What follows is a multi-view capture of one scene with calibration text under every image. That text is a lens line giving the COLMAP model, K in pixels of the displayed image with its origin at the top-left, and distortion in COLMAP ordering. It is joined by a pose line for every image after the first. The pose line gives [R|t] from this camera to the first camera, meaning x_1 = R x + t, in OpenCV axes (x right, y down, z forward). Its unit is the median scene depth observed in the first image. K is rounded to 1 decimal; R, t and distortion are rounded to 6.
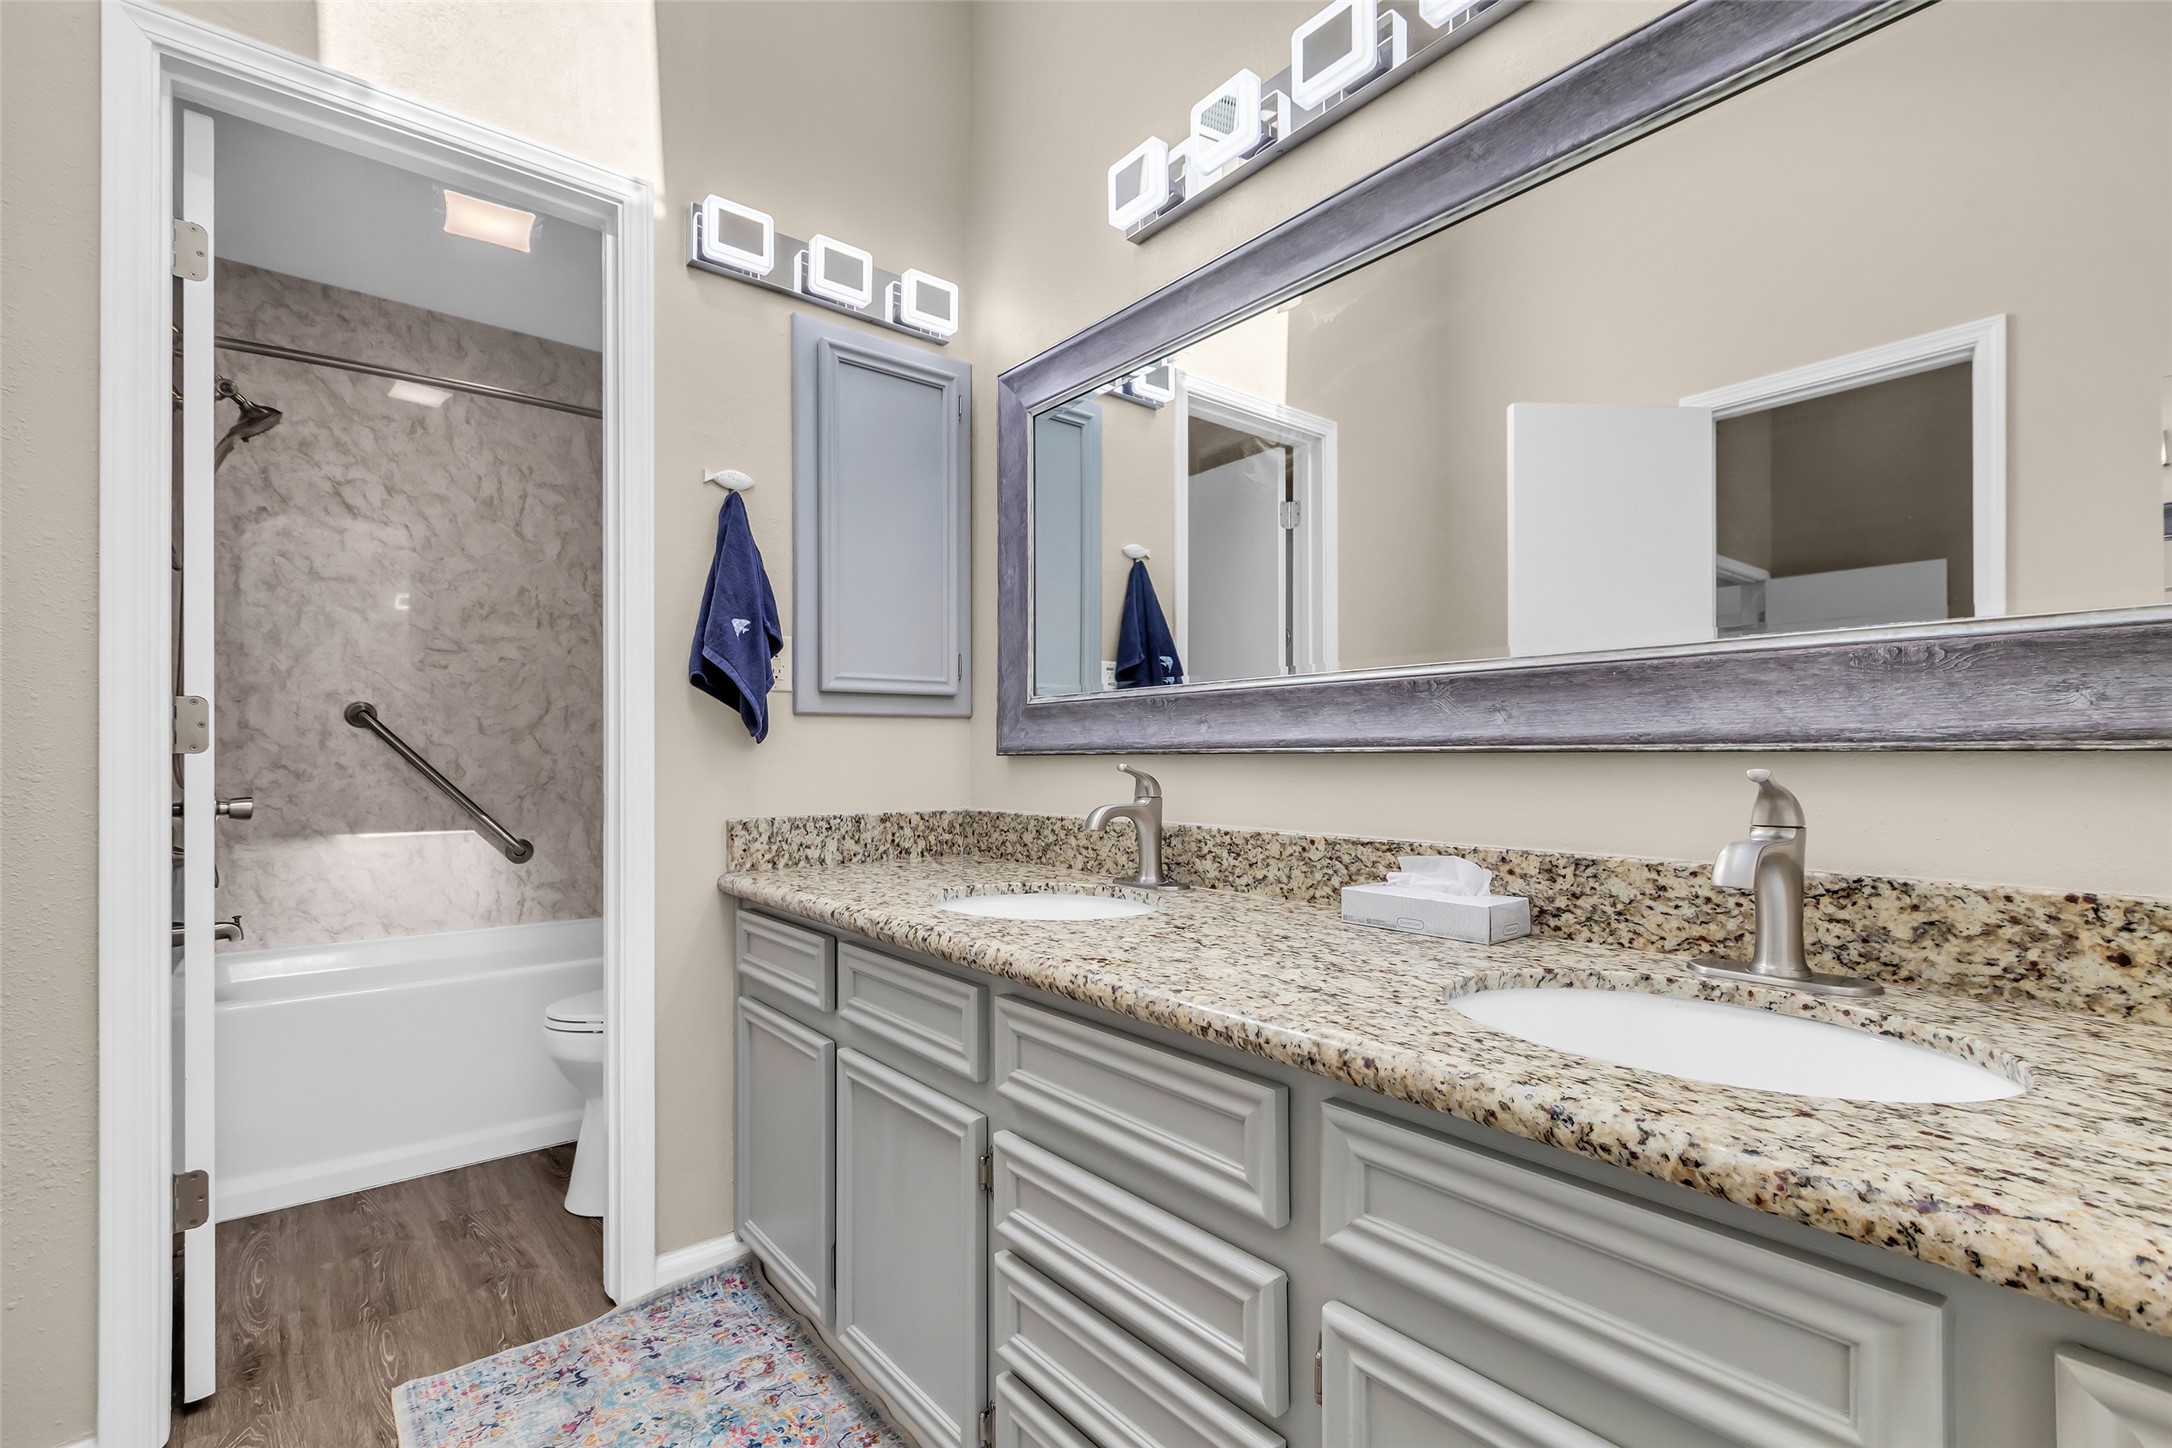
lens RADIAL K [[967.3, 0, 1095.8], [0, 967.3, 739.8], [0, 0, 1]] dist [0.000461, -0.000250]
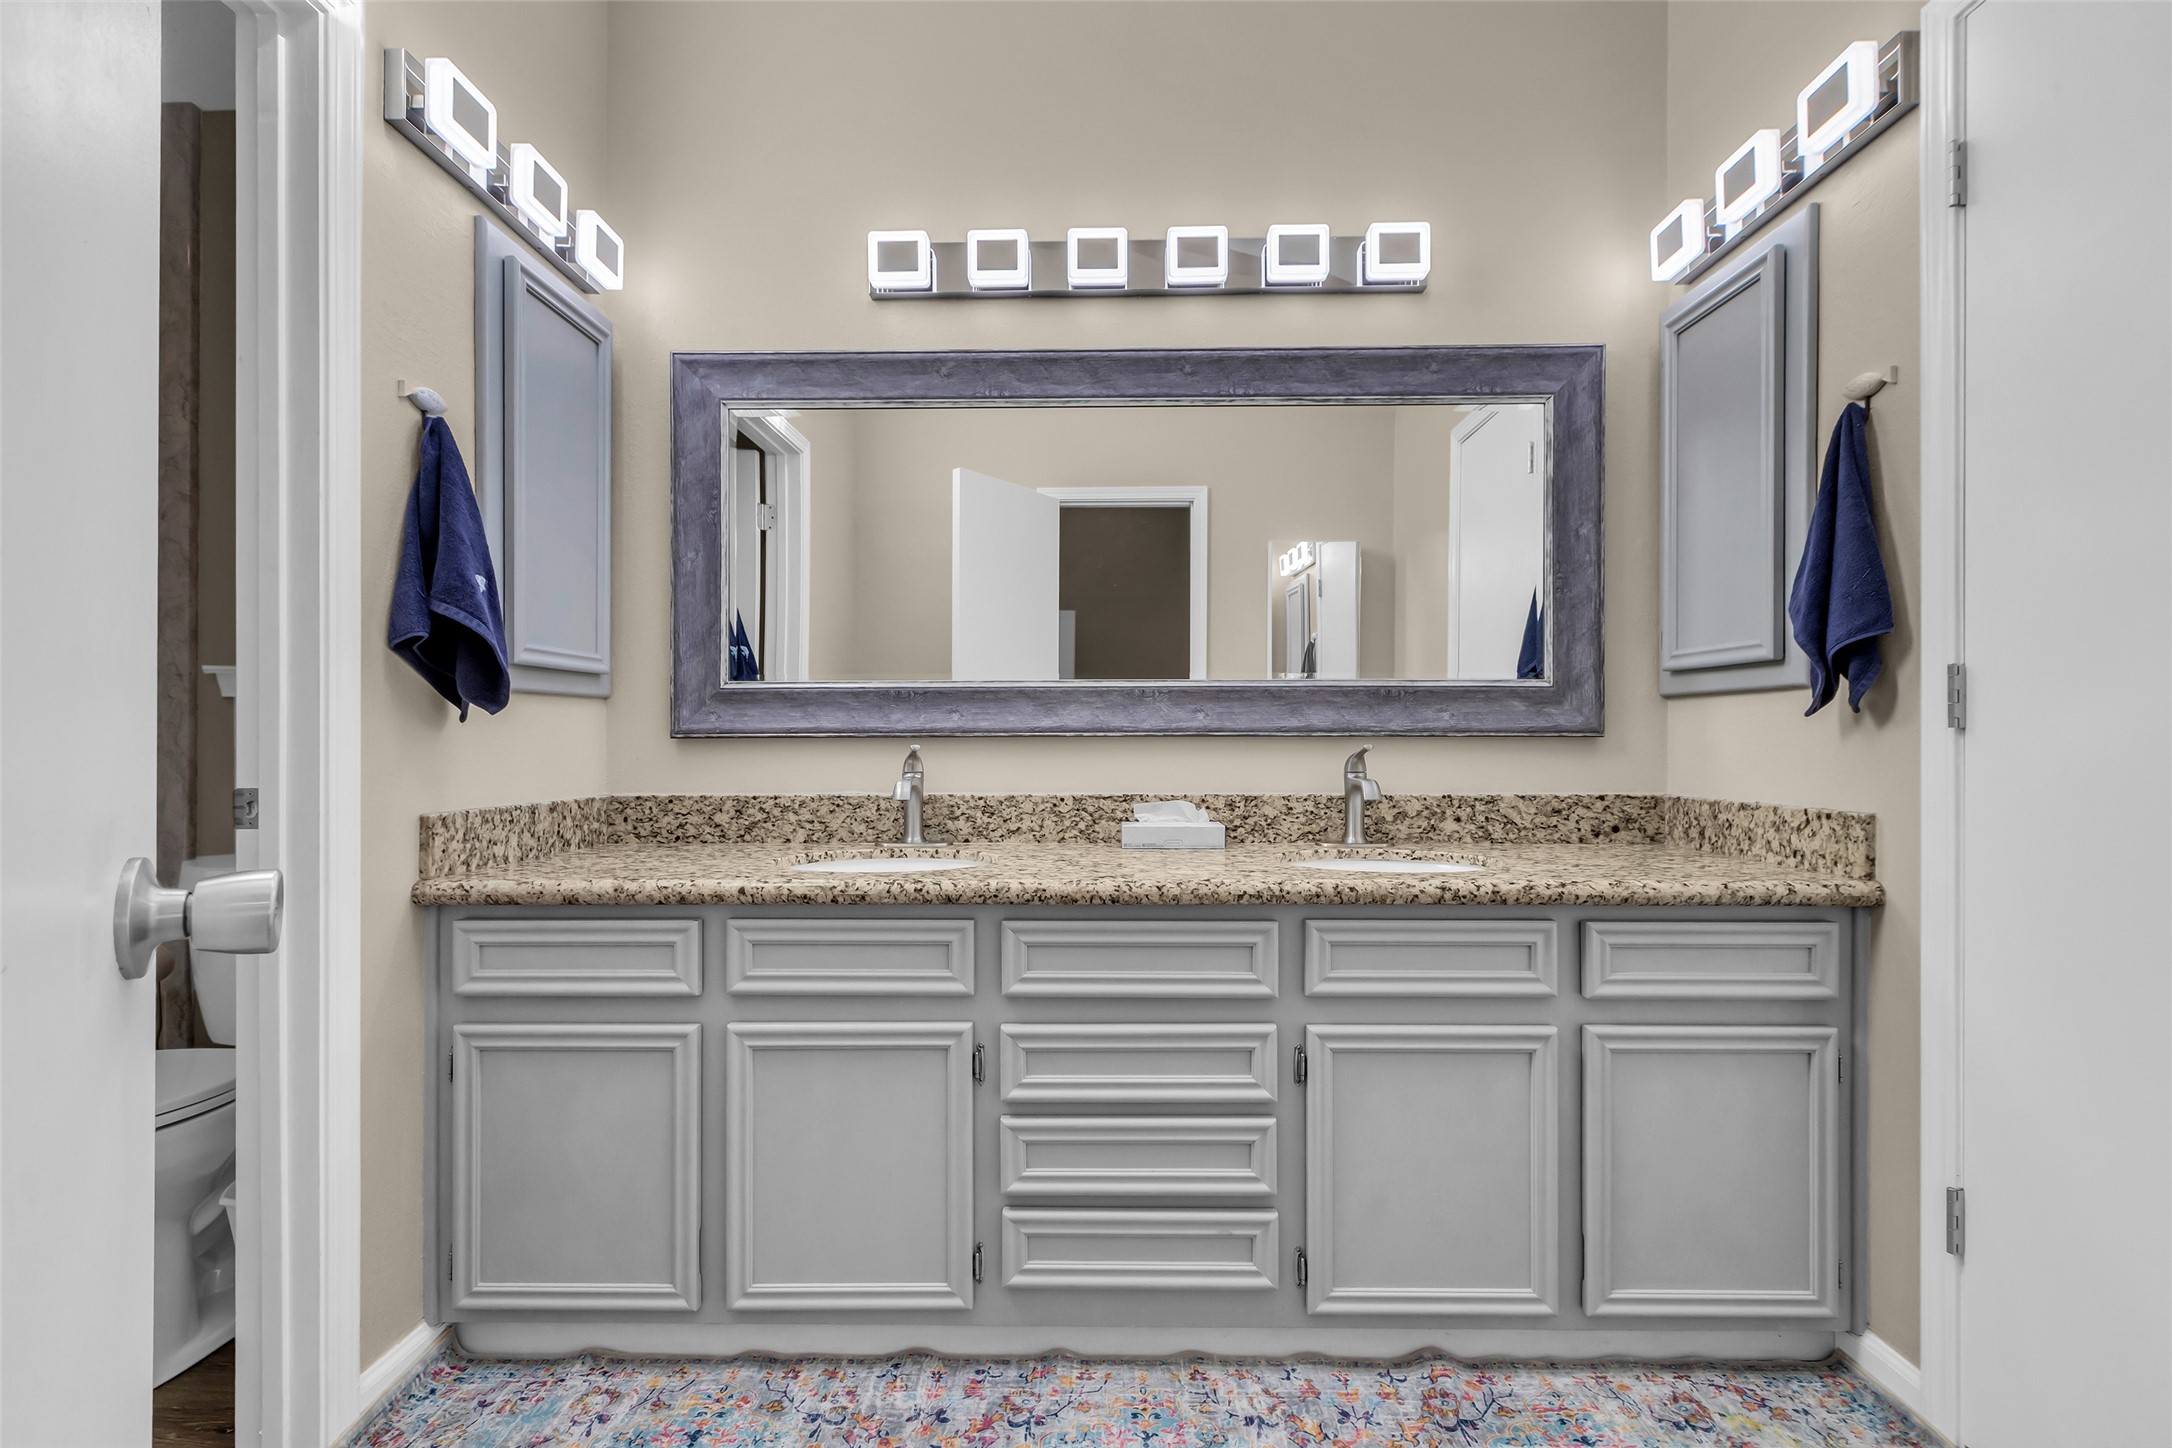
lens RADIAL K [[935.2, 0, 1113.3], [0, 935.2, 724.0], [0, 0, 1]] dist [0.000660, -0.000035]
pose [[0.650960, 0.014748, 0.758968, -0.725608], [-0.012789, 0.999882, -0.008461, 0.005571], [-0.759004, -0.004198, 0.651073, 0.050517]]
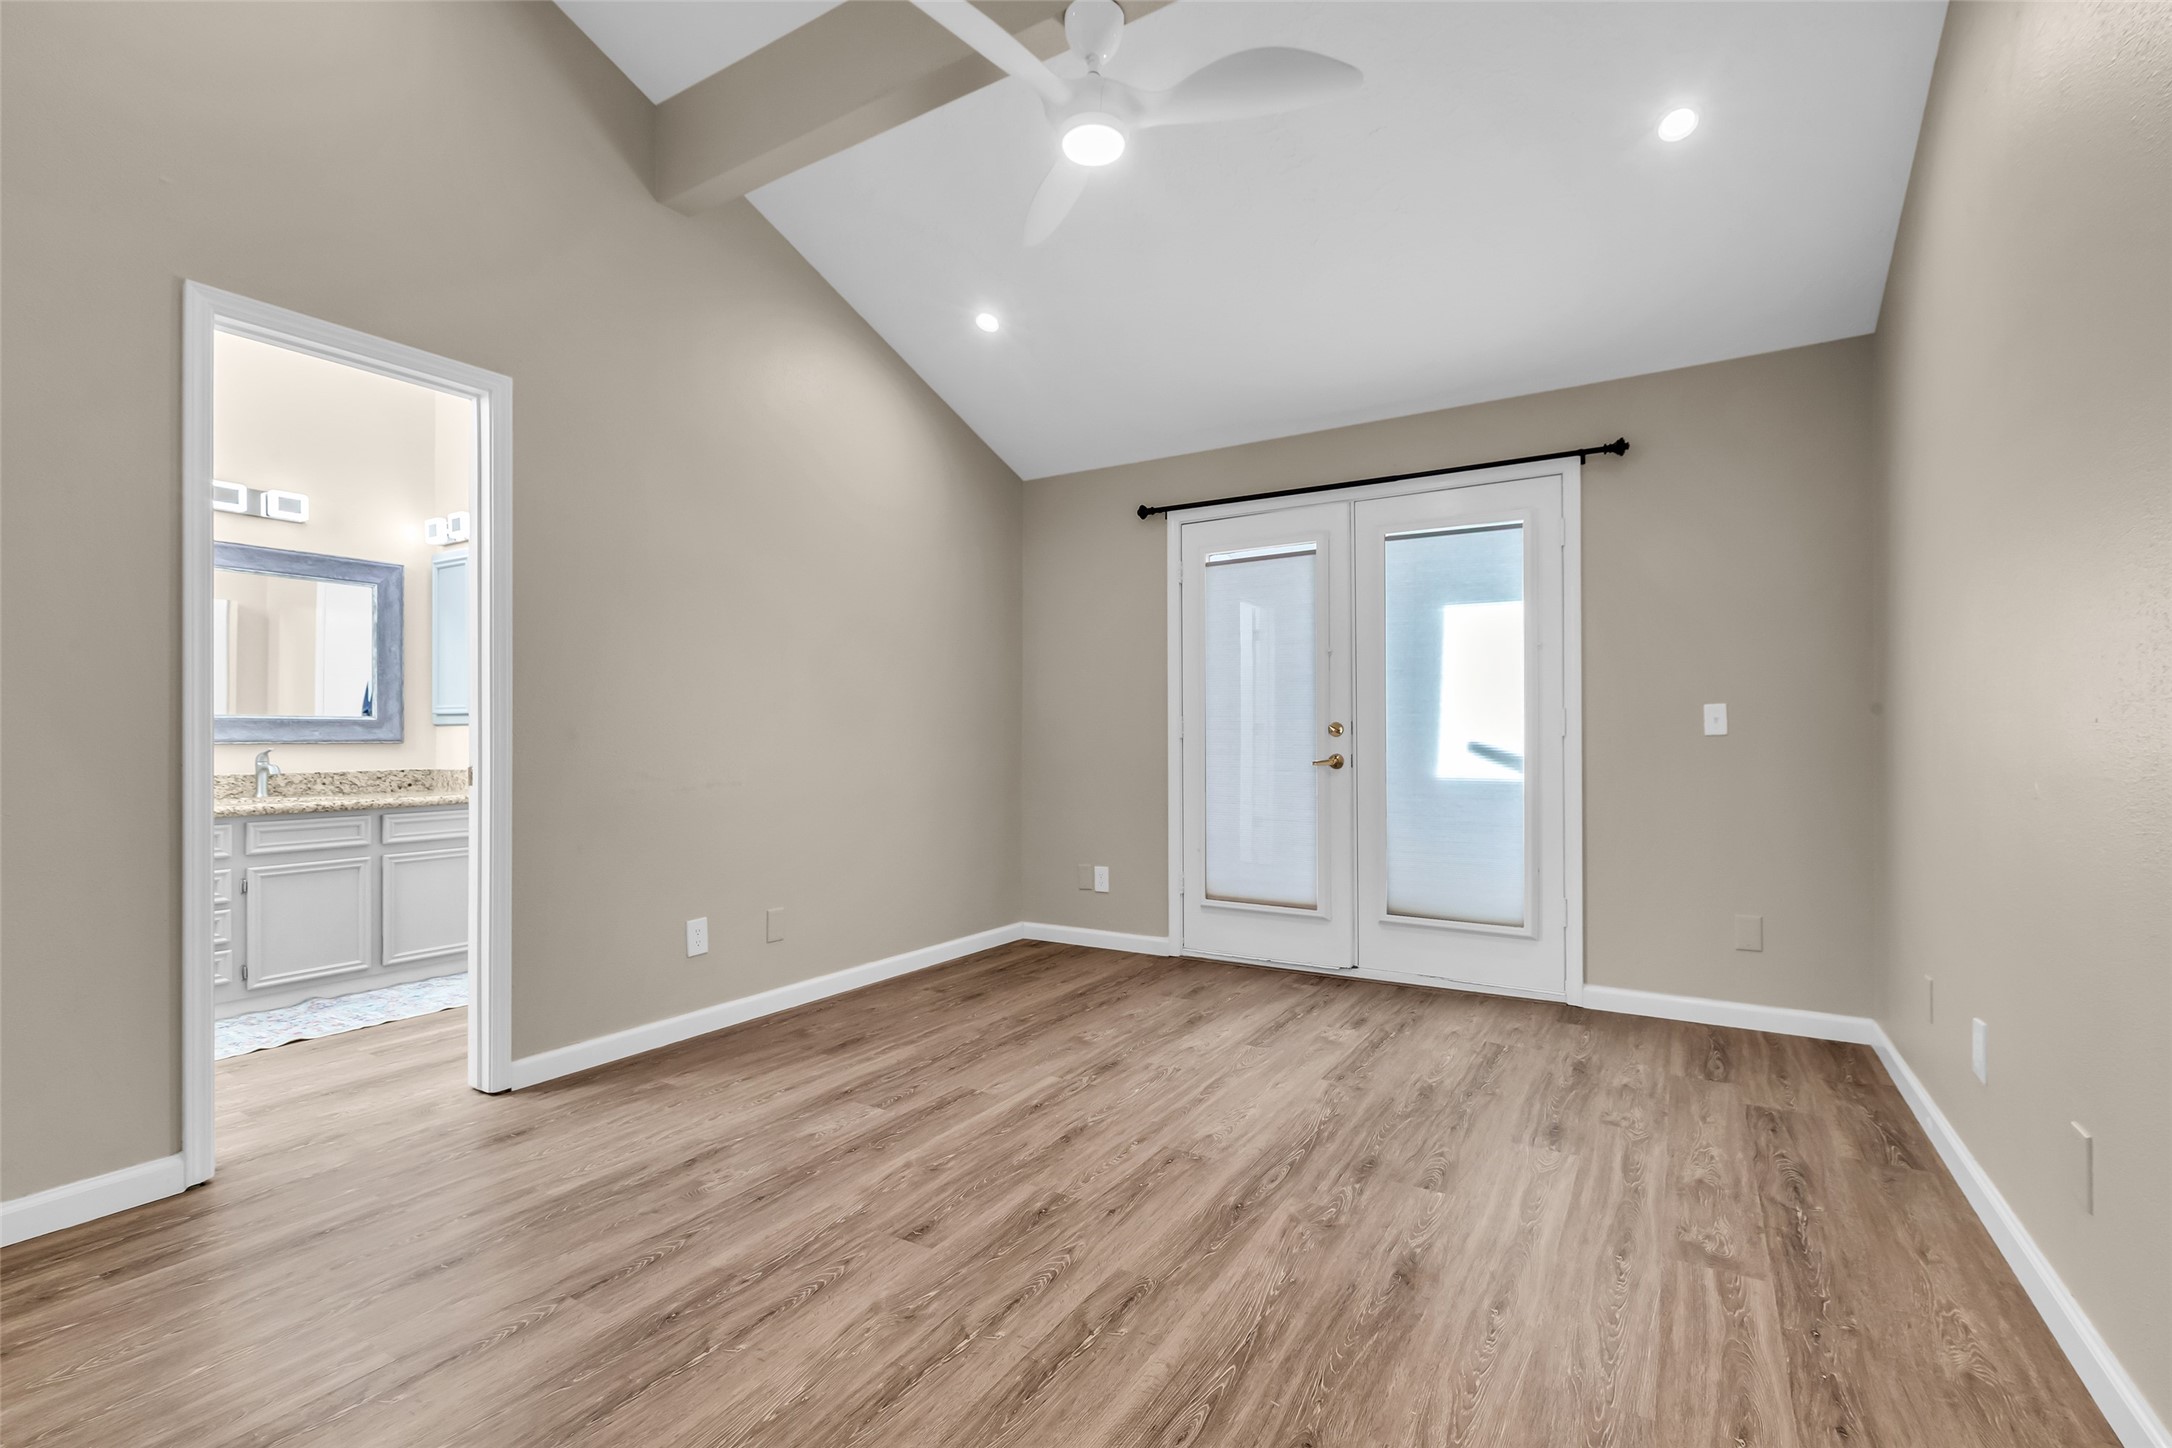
lens RADIAL K [[967.3, 0, 1095.8], [0, 967.3, 739.8], [0, 0, 1]] dist [0.000461, -0.000250]
pose [[-0.315526, 0.002791, 0.948913, -2.728936], [-0.007482, 0.999957, -0.005429, -0.006507], [-0.948887, -0.008813, -0.315492, -0.681137]]
